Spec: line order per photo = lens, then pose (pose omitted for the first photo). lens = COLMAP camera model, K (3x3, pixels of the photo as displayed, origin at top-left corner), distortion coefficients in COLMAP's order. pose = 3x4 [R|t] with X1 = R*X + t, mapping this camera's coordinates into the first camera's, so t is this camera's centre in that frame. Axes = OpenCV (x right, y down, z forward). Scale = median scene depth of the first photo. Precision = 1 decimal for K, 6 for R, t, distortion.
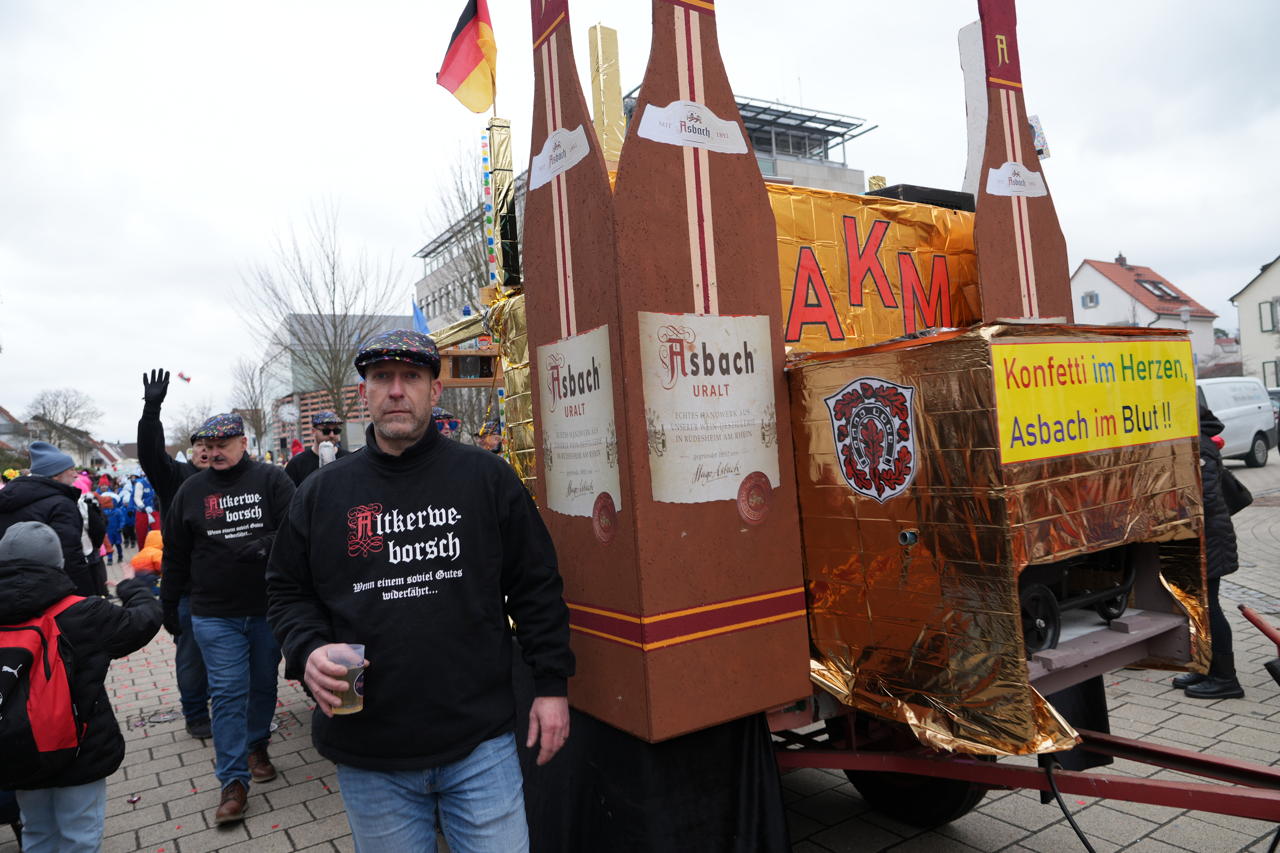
lens RADIAL K [[865.7, 0, 638.7], [0, 865.7, 419.7], [0, 0, 1]] dist [-0.004043, -0.000560]
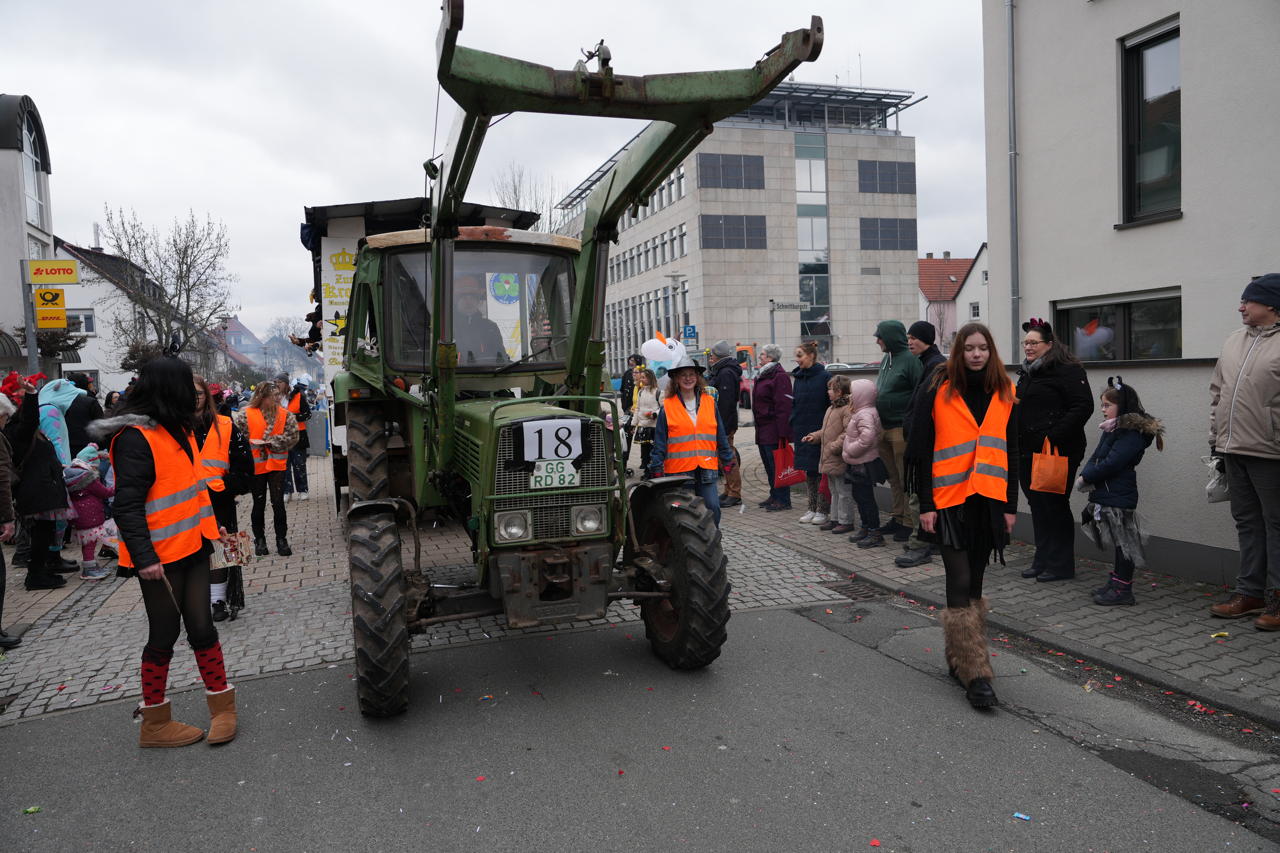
lens RADIAL K [[865.7, 0, 645.2], [0, 865.7, 426.2], [0, 0, 1]] dist [-0.004043, -0.000560]
pose [[0.977755, 0.037045, -0.206453, 0.166705], [-0.017053, 0.995061, 0.097789, -0.017042], [0.209056, -0.092093, 0.973558, -0.210769]]
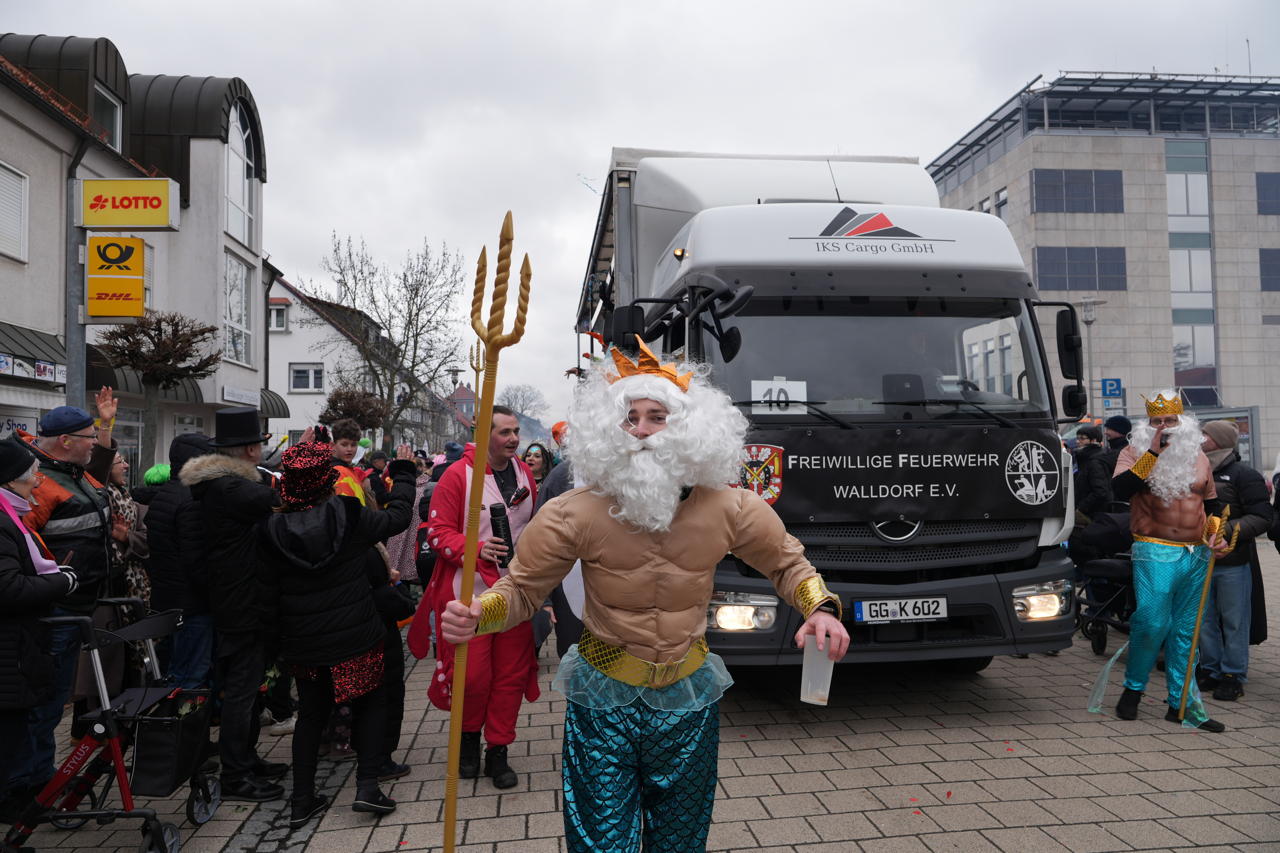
lens RADIAL K [[865.7, 0, 639.2], [0, 865.7, 417.5], [0, 0, 1]] dist [-0.004043, -0.000560]
pose [[0.897509, 0.033611, -0.439713, 0.032883], [-0.034912, 0.999377, 0.005130, -0.003440], [0.439611, 0.010747, 0.898124, -0.032207]]
